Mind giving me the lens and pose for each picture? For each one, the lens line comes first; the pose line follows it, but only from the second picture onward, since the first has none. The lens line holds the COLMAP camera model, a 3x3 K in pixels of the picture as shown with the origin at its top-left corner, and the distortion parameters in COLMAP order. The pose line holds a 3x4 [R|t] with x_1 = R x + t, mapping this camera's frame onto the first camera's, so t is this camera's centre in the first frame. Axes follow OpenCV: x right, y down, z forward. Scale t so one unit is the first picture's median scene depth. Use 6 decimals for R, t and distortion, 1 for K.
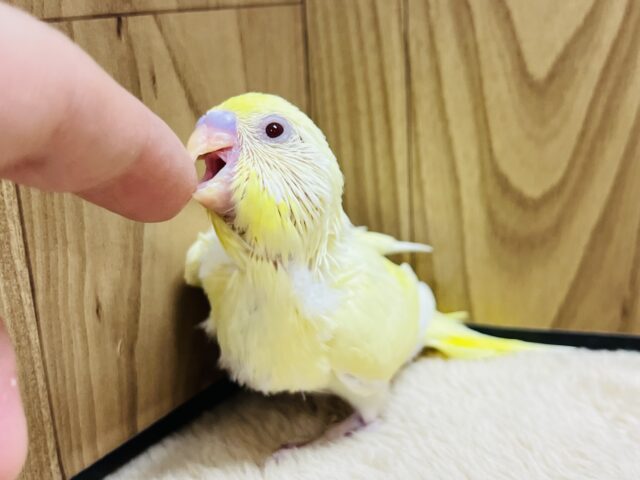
lens RADIAL K [[792.3, 0, 320.0], [0, 792.3, 240.0], [0, 0, 1]] dist [-0.018736, -0.108599]
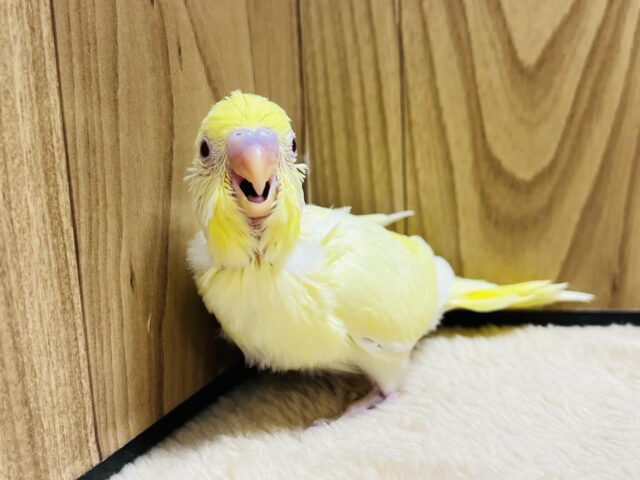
lens RADIAL K [[795.5, 0, 320.8], [0, 795.5, 235.9], [0, 0, 1]] dist [-0.003177, -0.122945]
pose [[0.990849, -0.024022, 0.132823, -0.157184], [0.034389, 0.996491, -0.076310, 0.102488], [-0.130524, 0.080180, 0.988198, 0.002777]]
